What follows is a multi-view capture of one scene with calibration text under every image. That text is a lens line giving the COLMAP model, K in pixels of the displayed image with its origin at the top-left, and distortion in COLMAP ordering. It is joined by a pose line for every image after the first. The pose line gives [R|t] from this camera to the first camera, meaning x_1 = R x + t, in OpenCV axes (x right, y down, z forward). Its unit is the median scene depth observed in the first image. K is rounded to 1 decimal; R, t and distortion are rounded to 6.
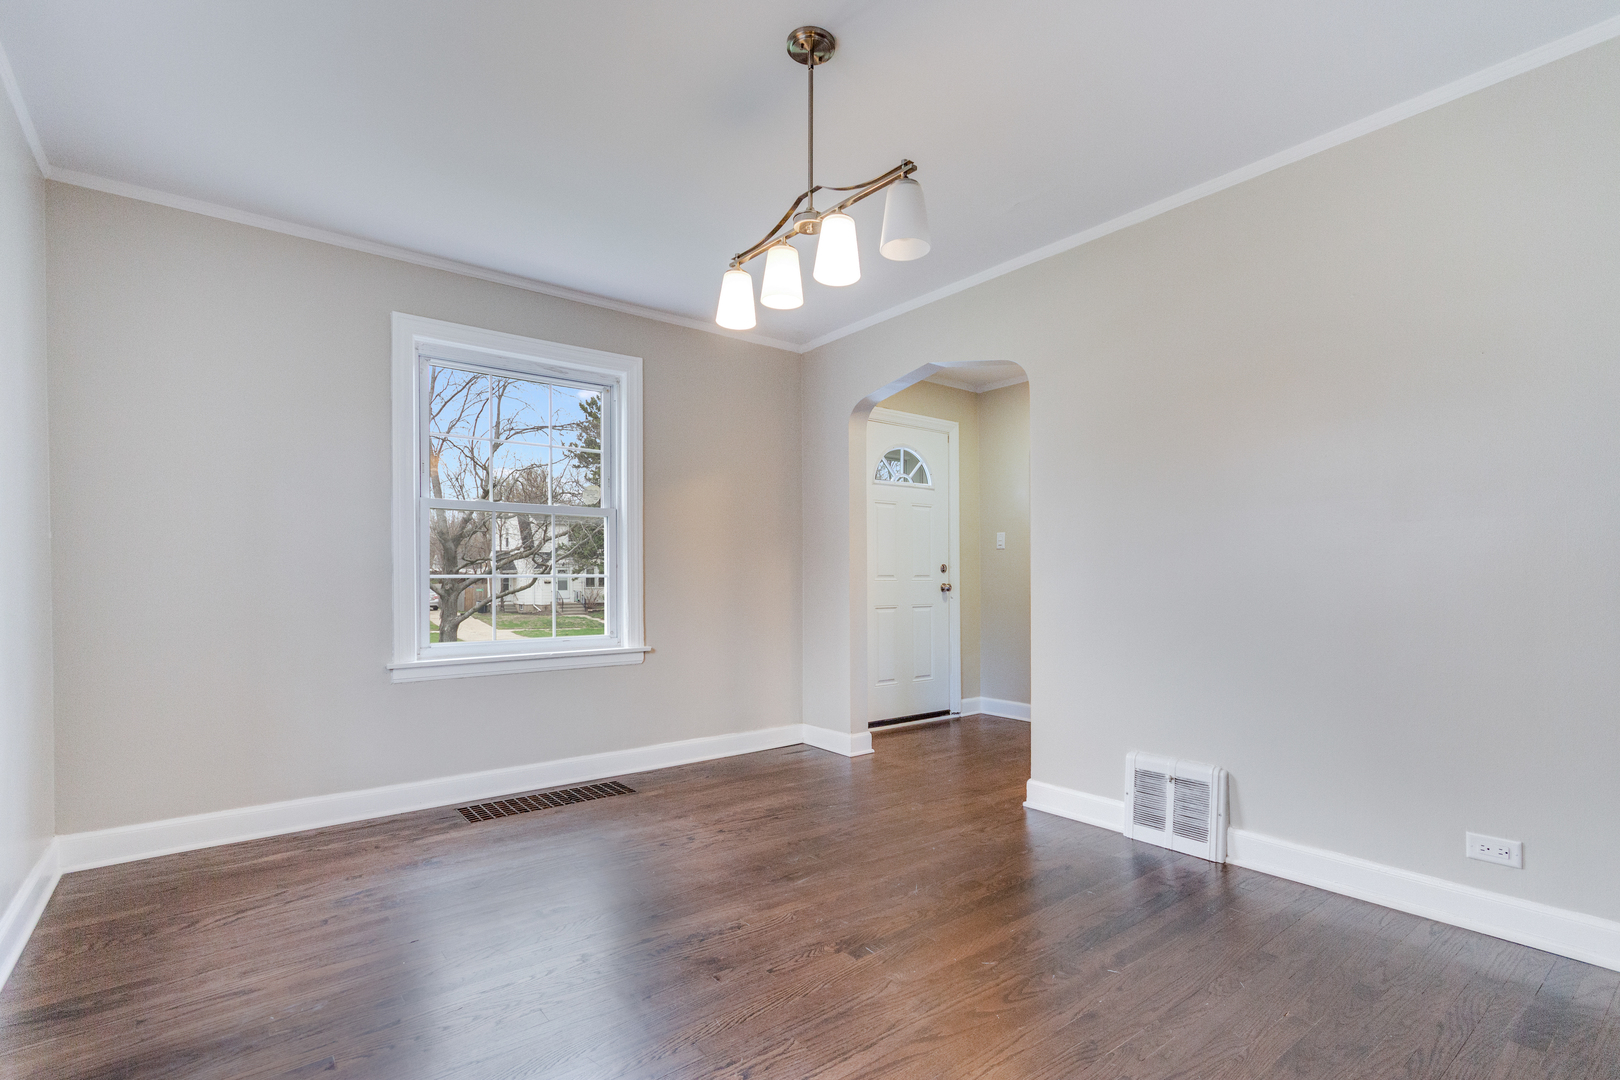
lens RADIAL K [[753.8, 0, 814.1], [0, 753.8, 545.7], [0, 0, 1]] dist [-0.000032, -0.000014]
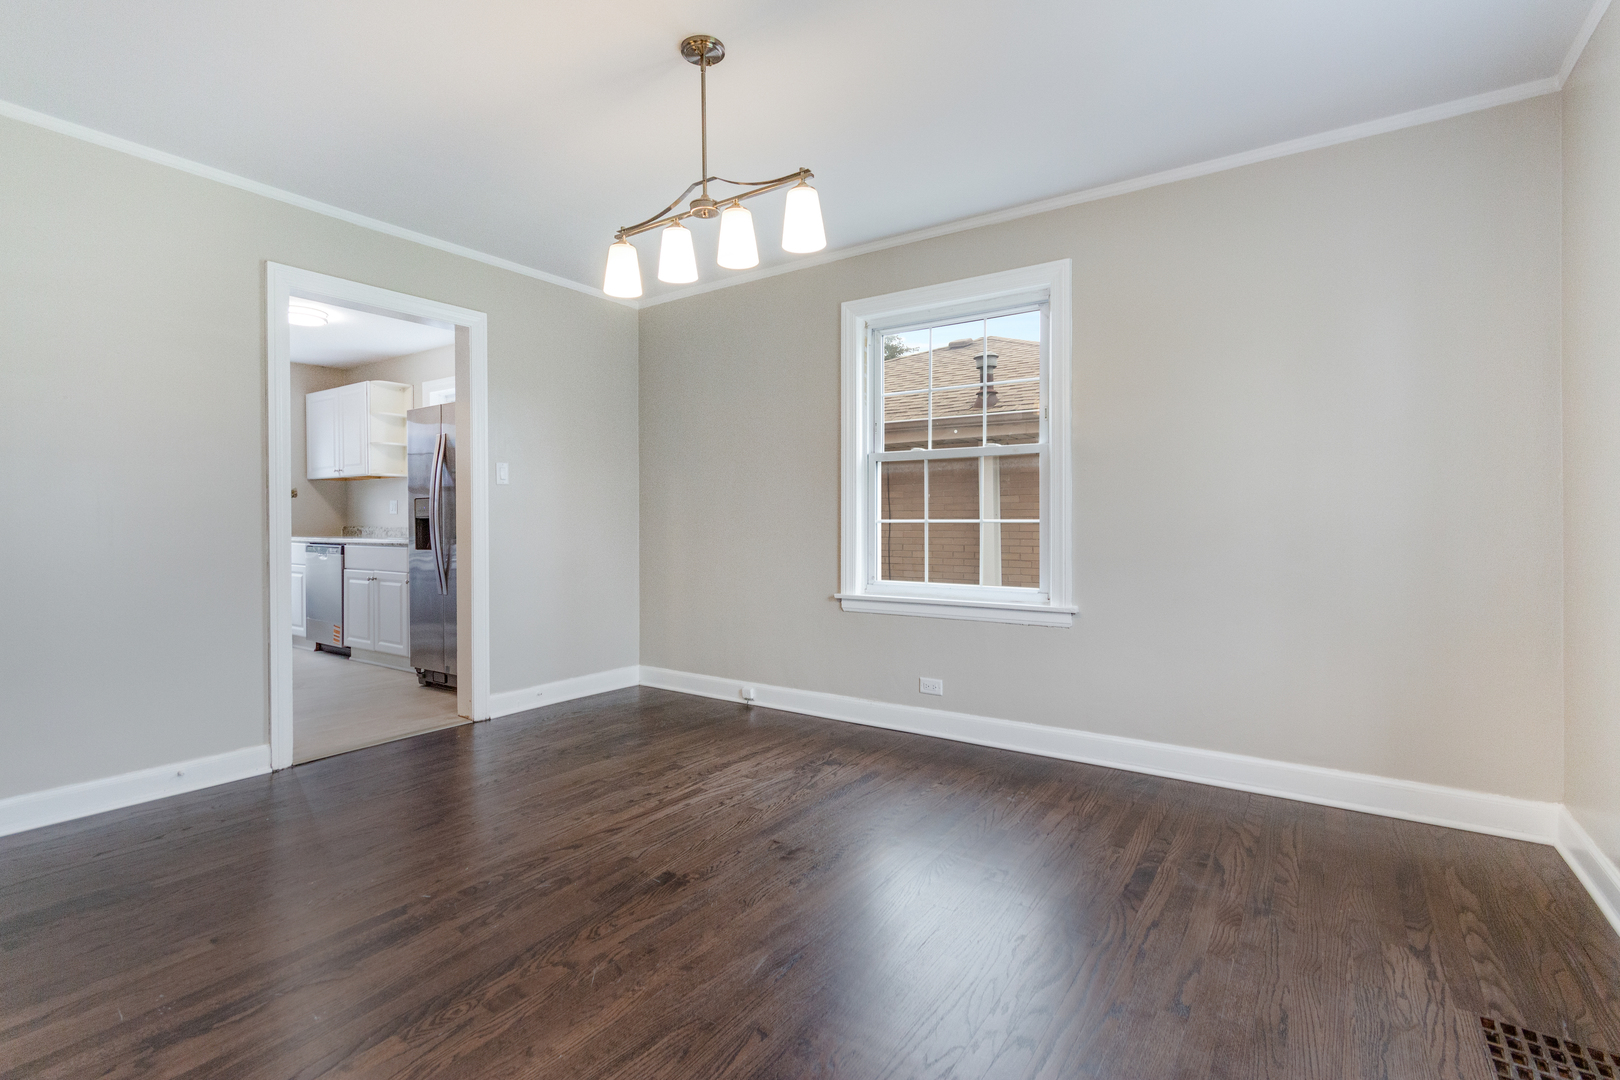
lens RADIAL K [[753.8, 0, 814.1], [0, 753.8, 545.7], [0, 0, 1]] dist [-0.000032, -0.000014]
pose [[-0.952817, 0.016710, -0.303084, 0.172318], [0.020970, 0.999722, -0.010808, 0.077662], [0.302819, -0.016654, -0.952903, 2.048534]]
